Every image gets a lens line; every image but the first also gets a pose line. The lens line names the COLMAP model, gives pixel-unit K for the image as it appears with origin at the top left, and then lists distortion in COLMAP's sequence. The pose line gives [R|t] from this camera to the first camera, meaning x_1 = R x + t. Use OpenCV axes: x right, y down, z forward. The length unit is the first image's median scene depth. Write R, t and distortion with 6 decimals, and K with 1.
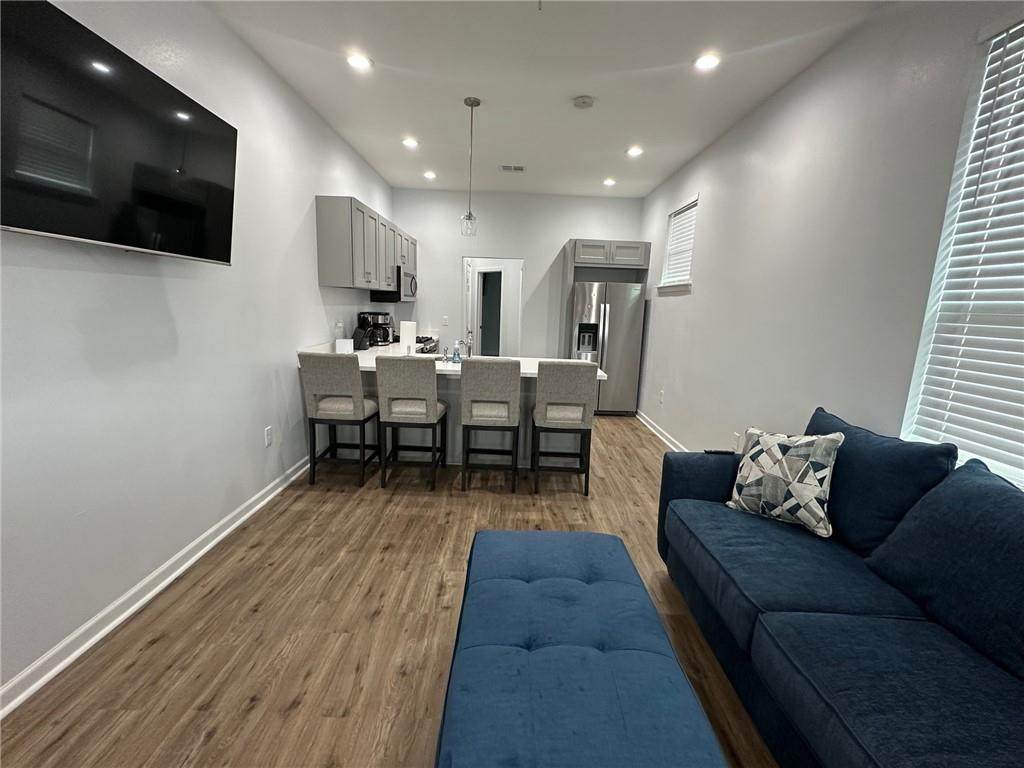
lens RADIAL K [[468.3, 0, 512.3], [0, 468.3, 387.7], [0, 0, 1]] dist [-0.001861, 0.000100]
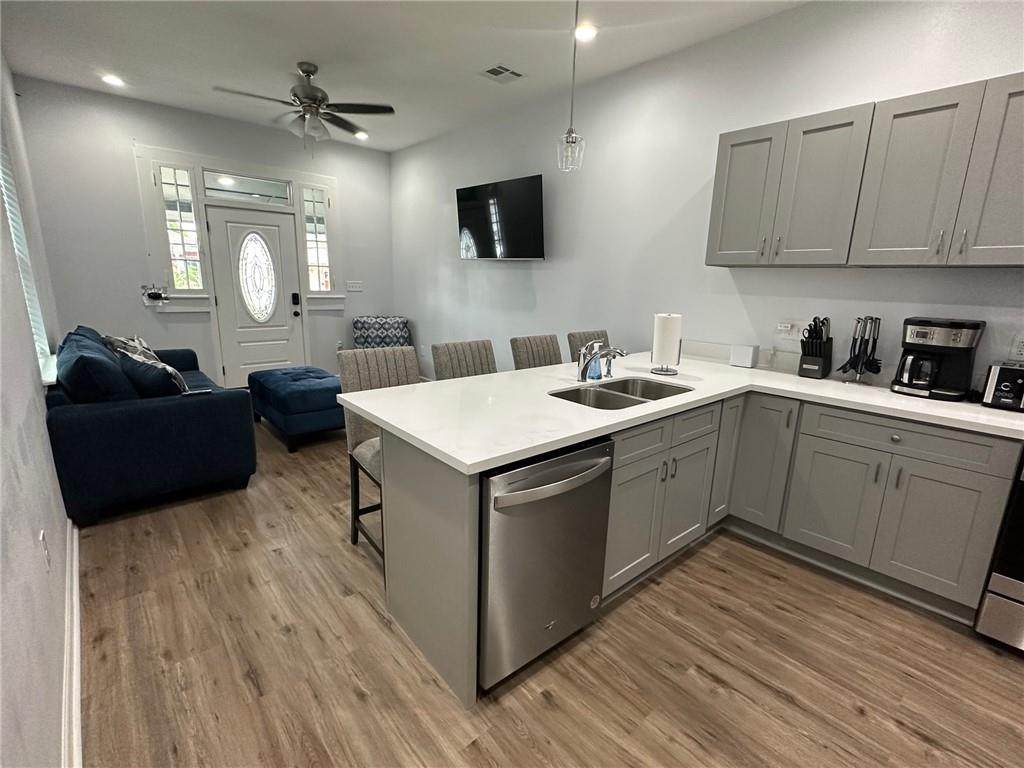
lens RADIAL K [[468.3, 0, 512.3], [0, 468.3, 387.7], [0, 0, 1]] dist [-0.001861, 0.000100]
pose [[-0.744859, 0.096964, -0.660139, 0.442707], [-0.172739, 0.927628, 0.331161, -0.271920], [0.644474, 0.360700, -0.674203, 1.614608]]
